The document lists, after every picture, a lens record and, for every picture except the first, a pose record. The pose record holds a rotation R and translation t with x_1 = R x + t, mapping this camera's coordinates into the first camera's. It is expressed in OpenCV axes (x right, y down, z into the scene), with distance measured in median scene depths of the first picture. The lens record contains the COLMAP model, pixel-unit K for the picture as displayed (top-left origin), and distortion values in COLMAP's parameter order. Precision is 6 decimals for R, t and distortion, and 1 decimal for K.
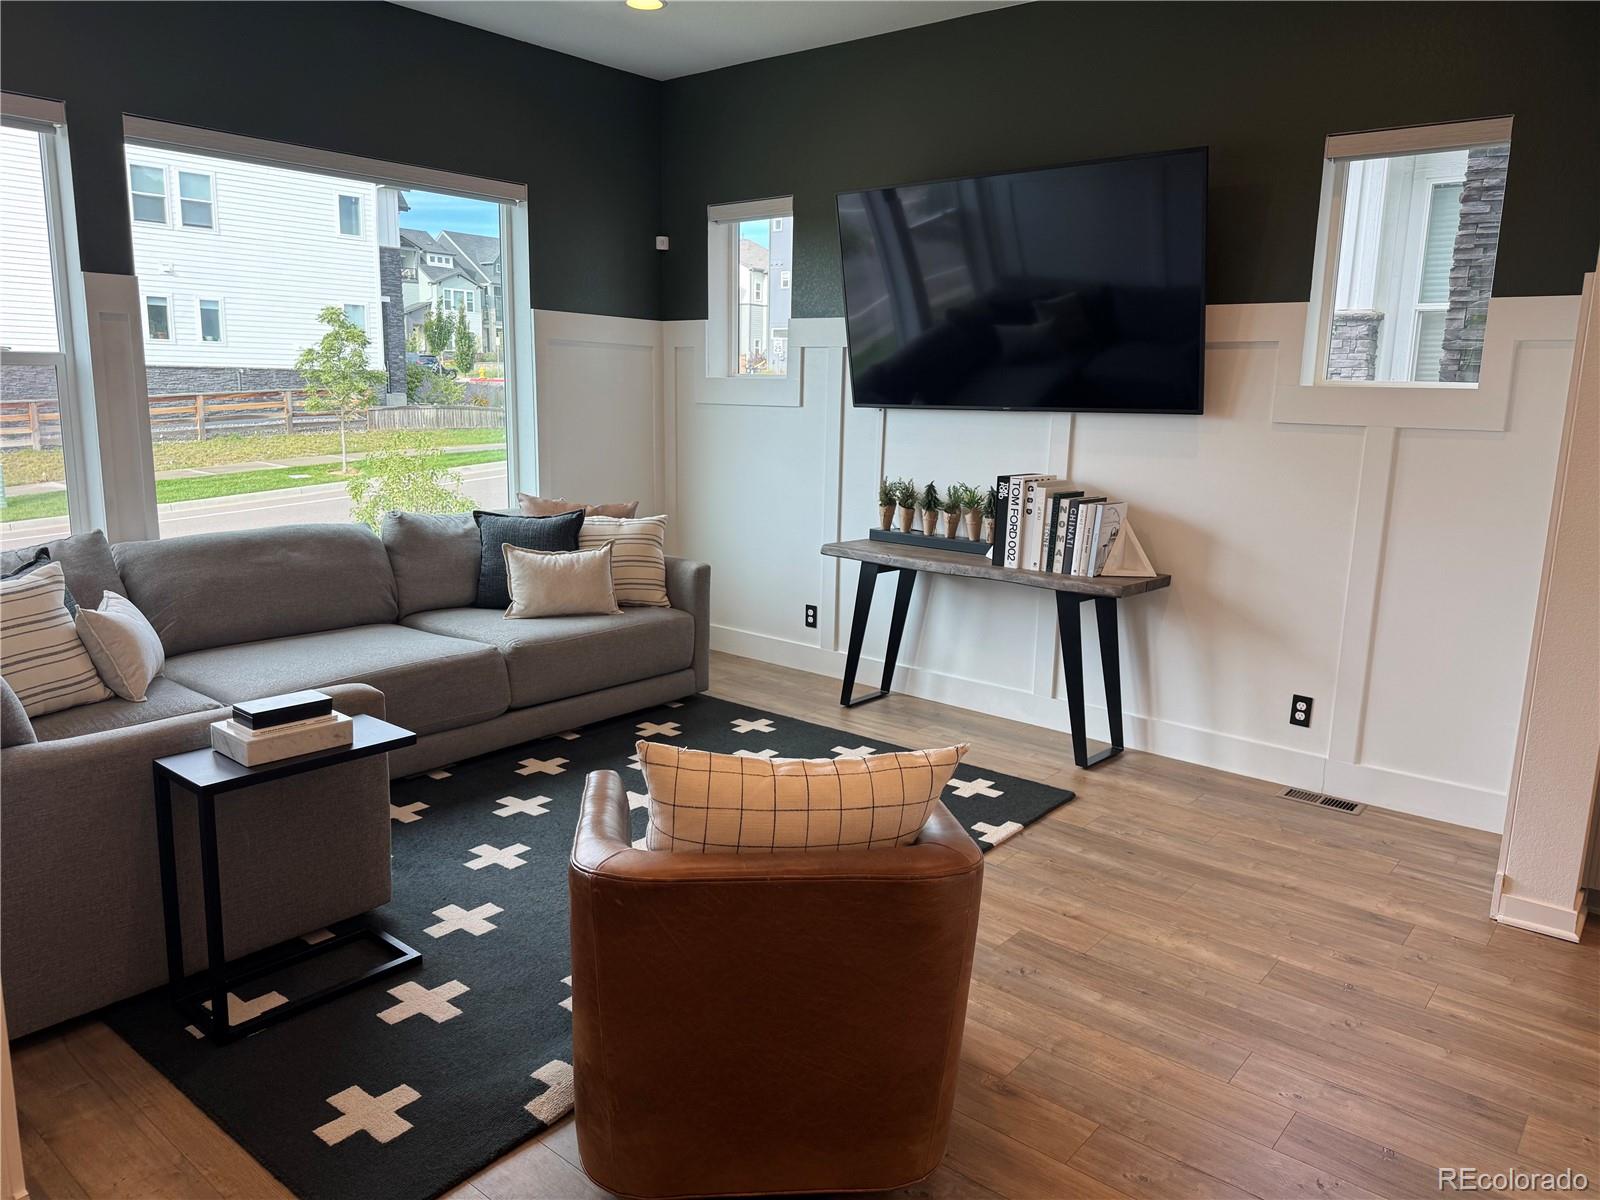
lens RADIAL K [[1123.1, 0, 800.0], [0, 1123.1, 600.0], [0, 0, 1]] dist [0.184917, -0.160481]
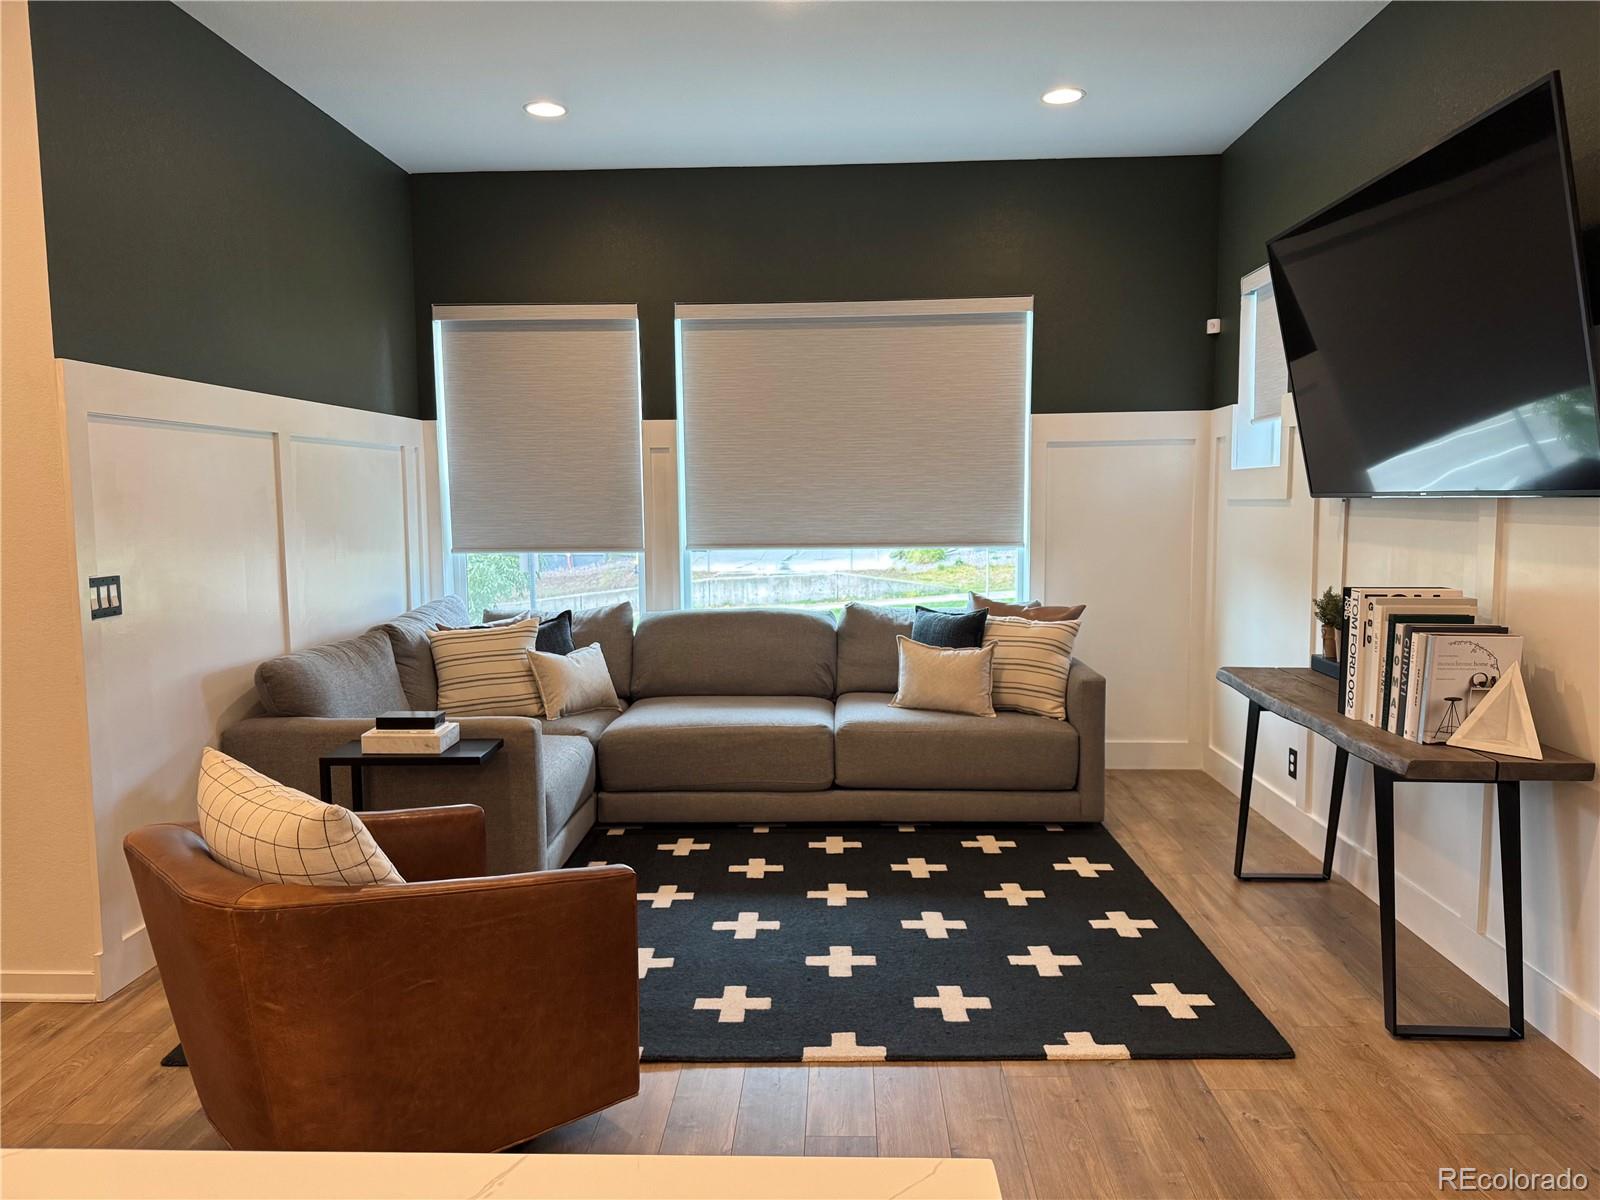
lens RADIAL K [[1123.2, 0, 802.1], [0, 1123.2, 611.6], [0, 0, 1]] dist [0.124984, -0.161898]
pose [[0.614589, 0.053445, -0.787035, 0.546922], [-0.123741, 0.991883, -0.029273, -0.032173], [0.779081, 0.115380, 0.616214, 0.303227]]
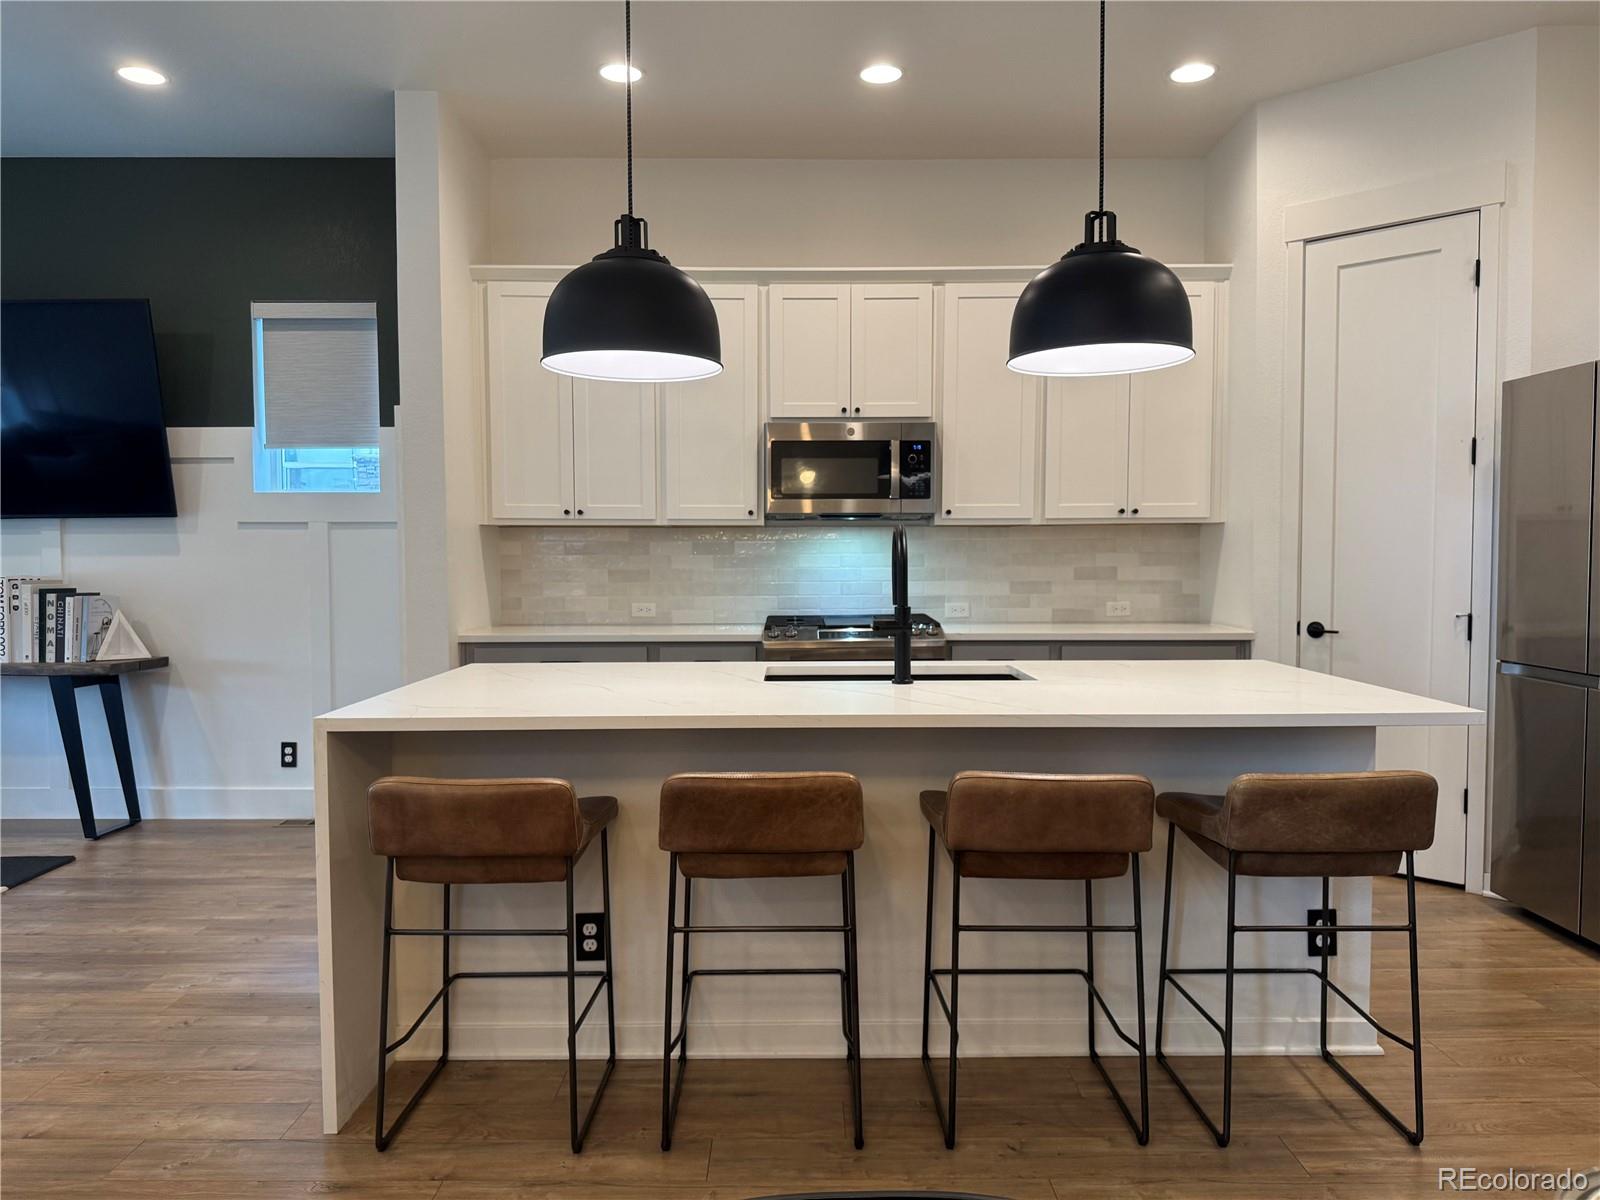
lens RADIAL K [[1123.2, 0, 802.1], [0, 1123.2, 611.6], [0, 0, 1]] dist [0.124984, -0.161898]
pose [[0.767142, -0.058000, 0.638850, 0.080811], [0.139925, 0.987052, -0.078411, 0.113780], [-0.626030, 0.149544, 0.765325, -0.284415]]
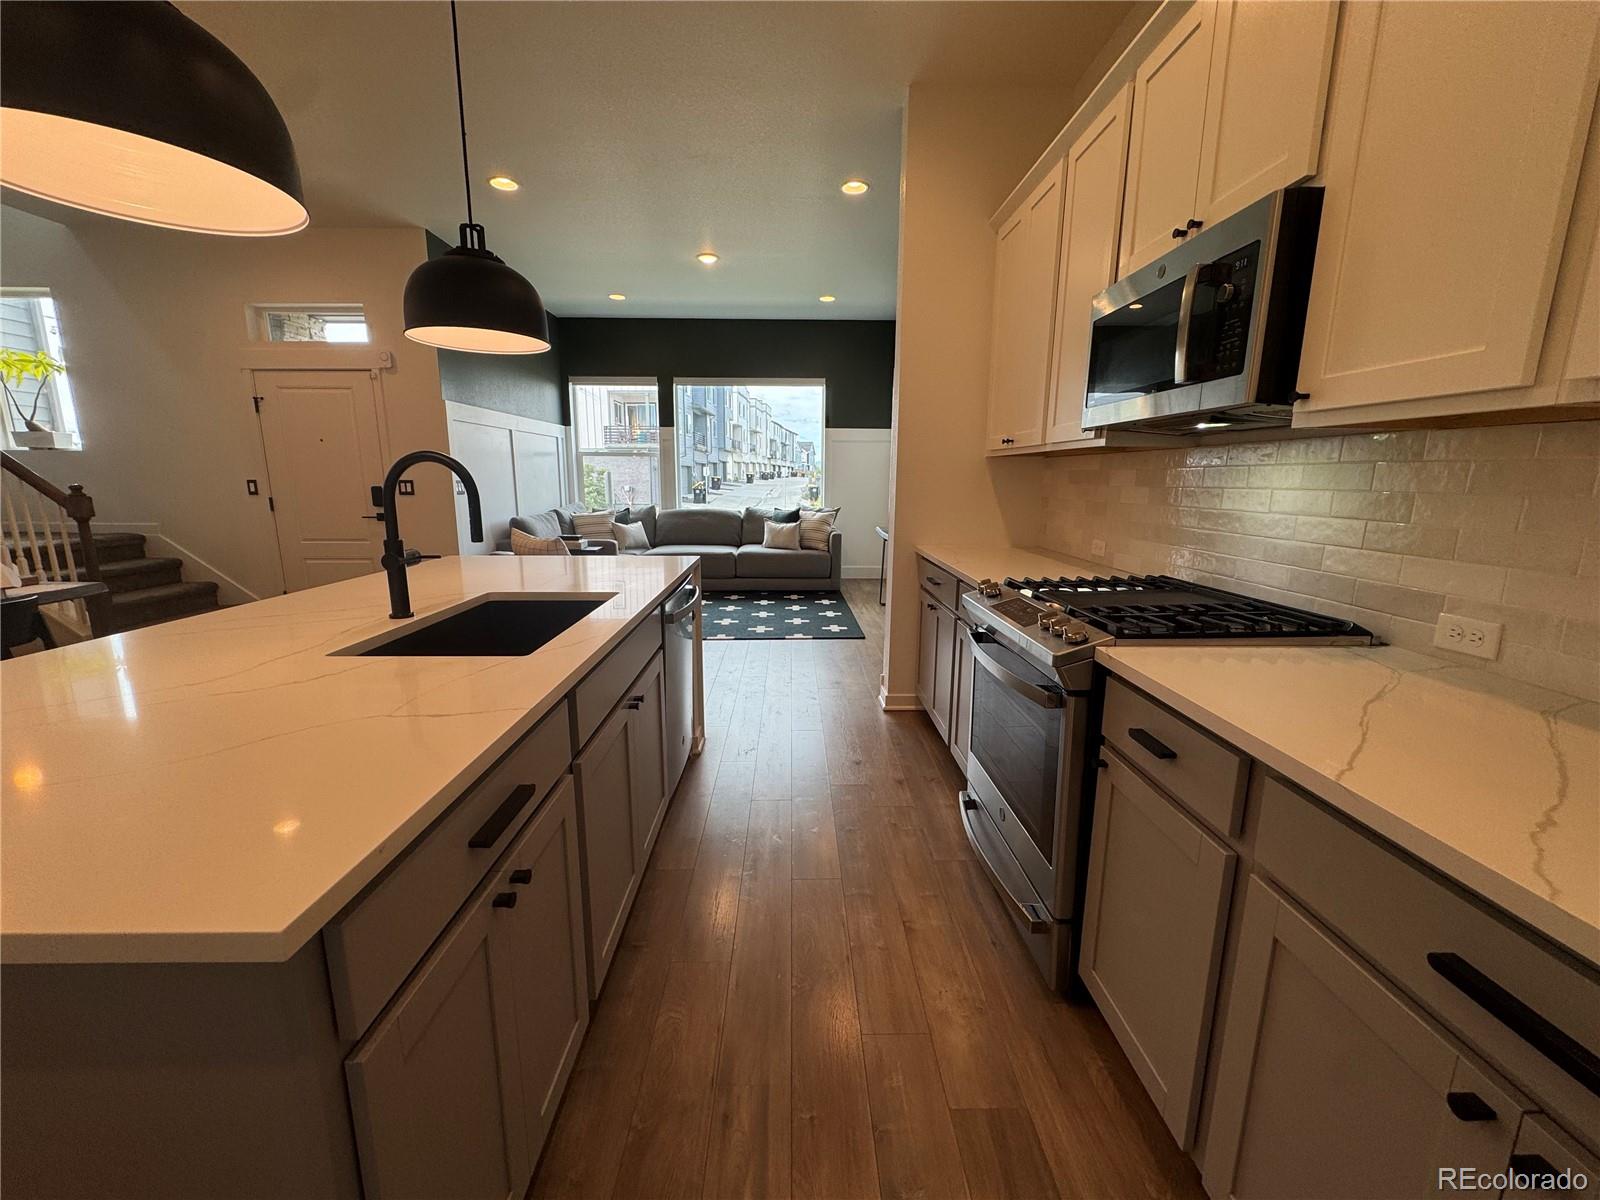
lens RADIAL K [[633.8, 0, 800.0], [0, 633.8, 600.0], [0, 0, 1]] dist [-0.002980, -0.000271]
pose [[0.654500, 0.127032, -0.745313, 0.962635], [-0.132673, 0.989785, 0.052193, 0.051482], [0.744330, 0.064723, 0.664668, 0.118201]]
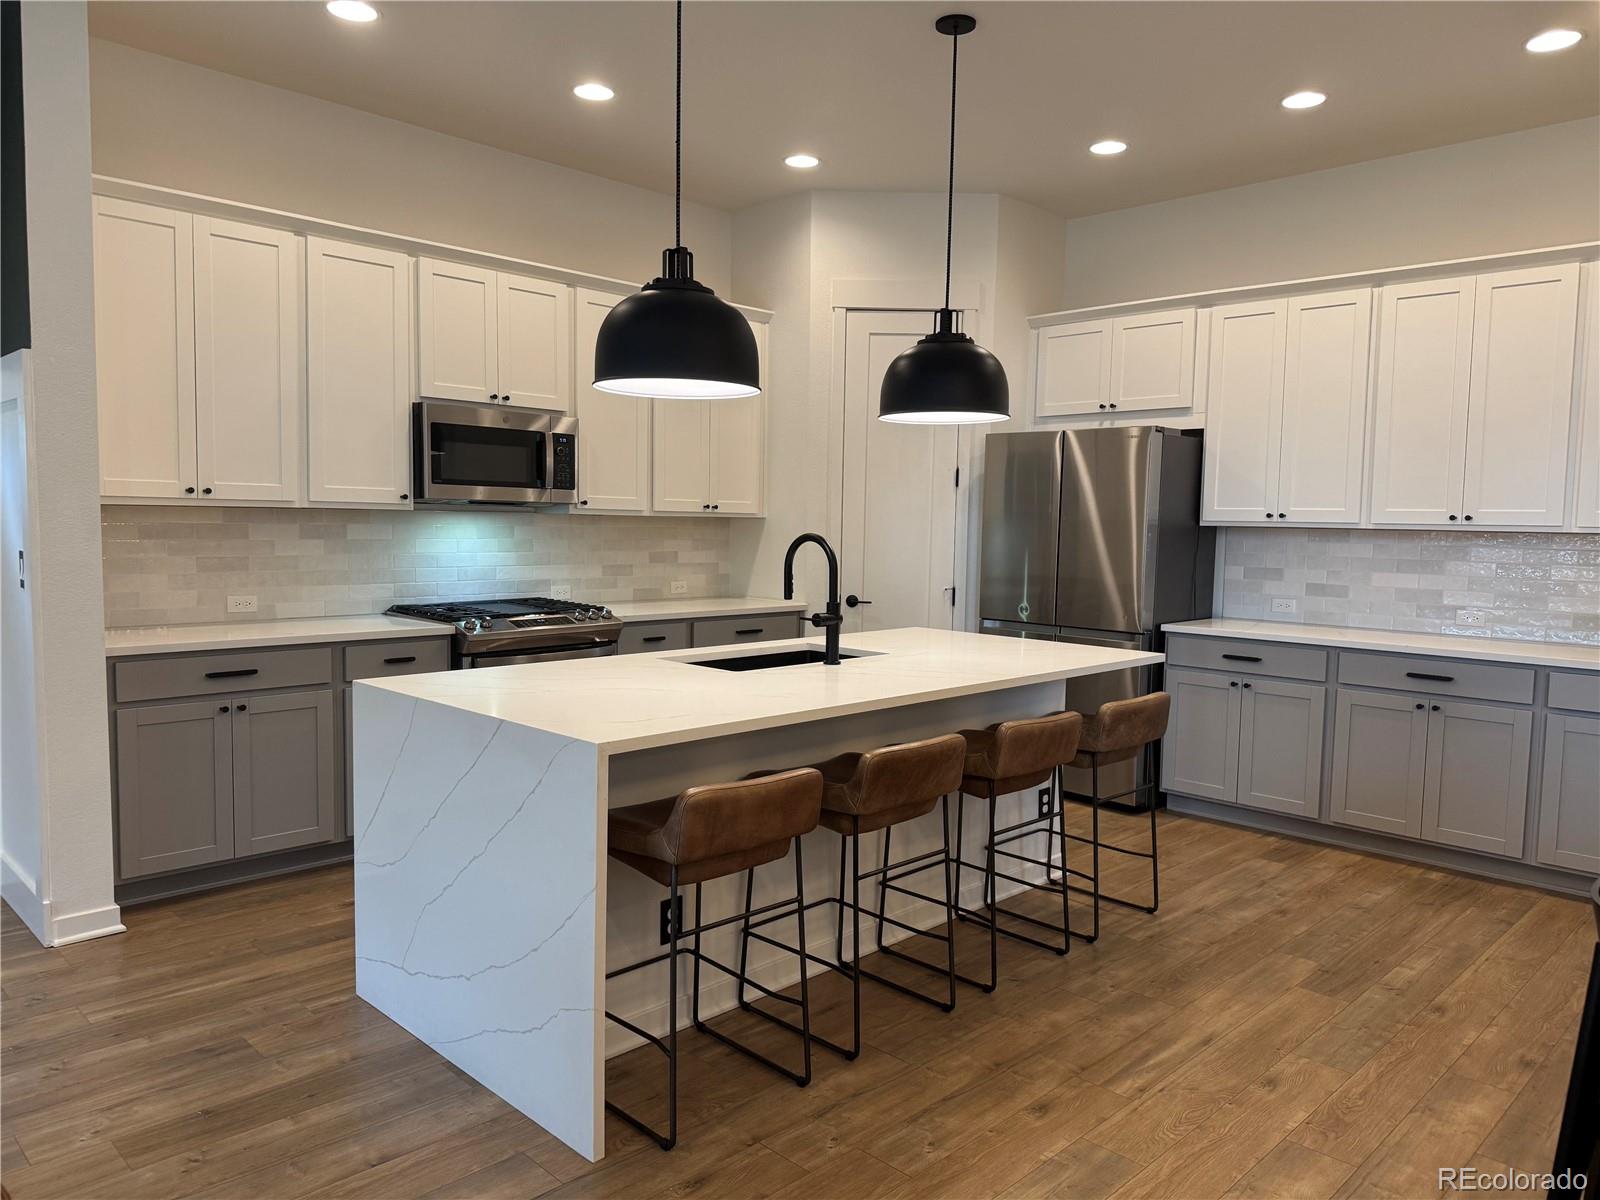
lens RADIAL K [[1123.2, 0, 802.1], [0, 1123.2, 611.6], [0, 0, 1]] dist [0.124984, -0.161898]
pose [[0.090176, -0.104850, 0.990391, -0.262852], [0.171029, 0.981300, 0.088315, -0.002692], [-0.981131, 0.161422, 0.106422, 0.125884]]
